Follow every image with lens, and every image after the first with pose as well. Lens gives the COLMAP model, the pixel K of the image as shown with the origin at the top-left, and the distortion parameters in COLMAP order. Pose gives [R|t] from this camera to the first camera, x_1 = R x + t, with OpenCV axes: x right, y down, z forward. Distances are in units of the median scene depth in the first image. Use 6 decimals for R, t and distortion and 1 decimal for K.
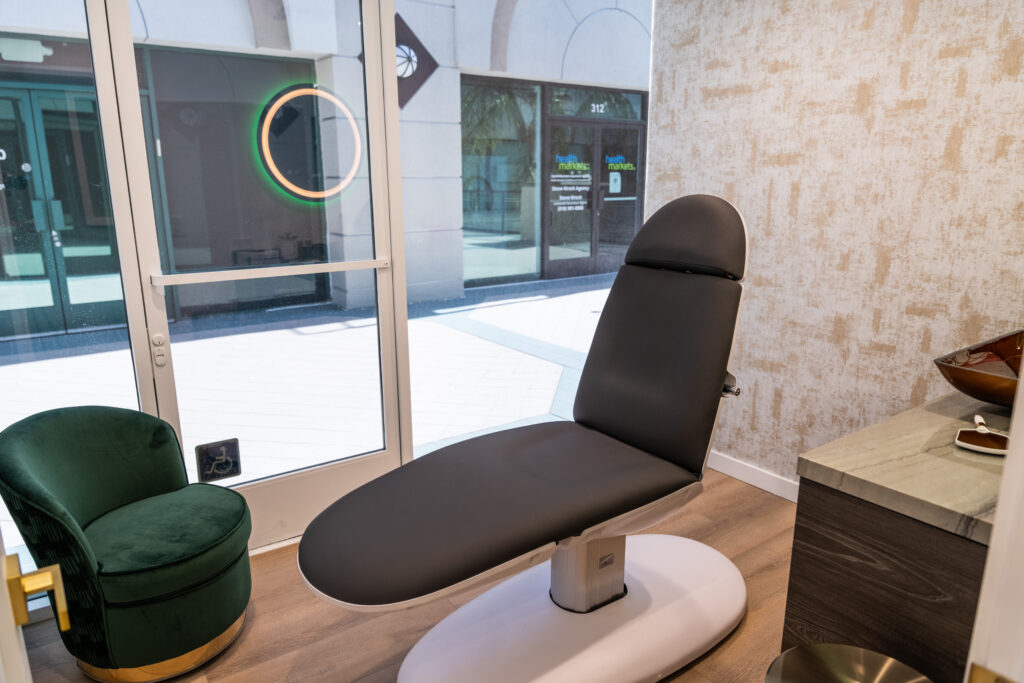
lens RADIAL K [[691.2, 0, 510.1], [0, 691.2, 338.9], [0, 0, 1]] dist [-0.000223, -0.008633]
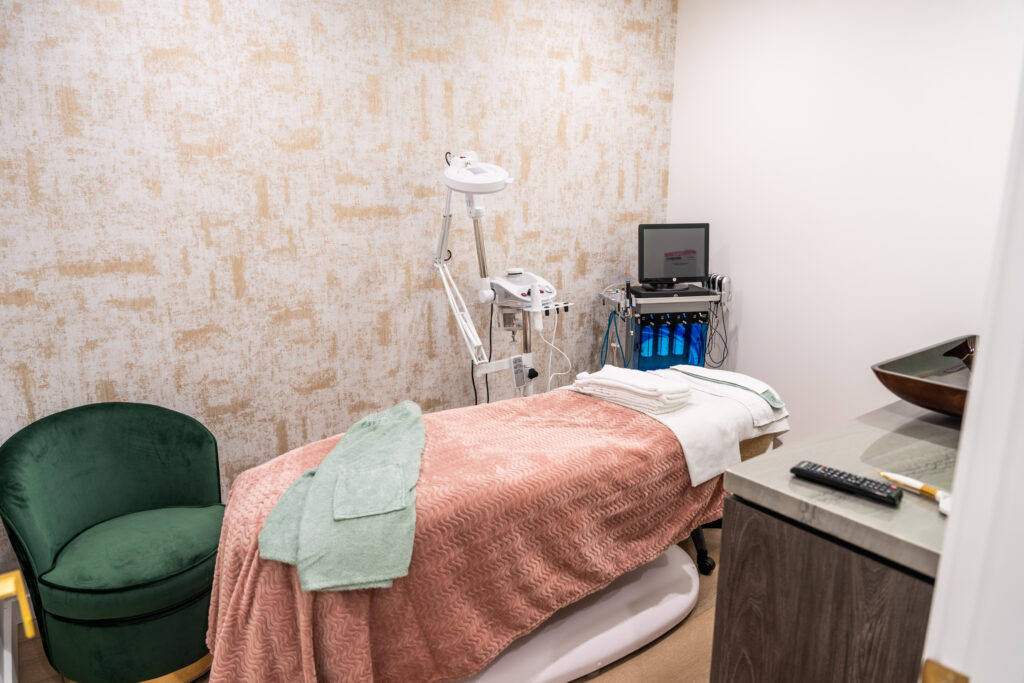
lens RADIAL K [[691.2, 0, 512.1], [0, 691.2, 342.2], [0, 0, 1]] dist [-0.000223, -0.008633]
pose [[-0.006182, -0.217125, 0.976124, -0.577345], [0.223019, 0.951257, 0.213006, -0.351183], [-0.974794, 0.219011, 0.042542, 0.832459]]
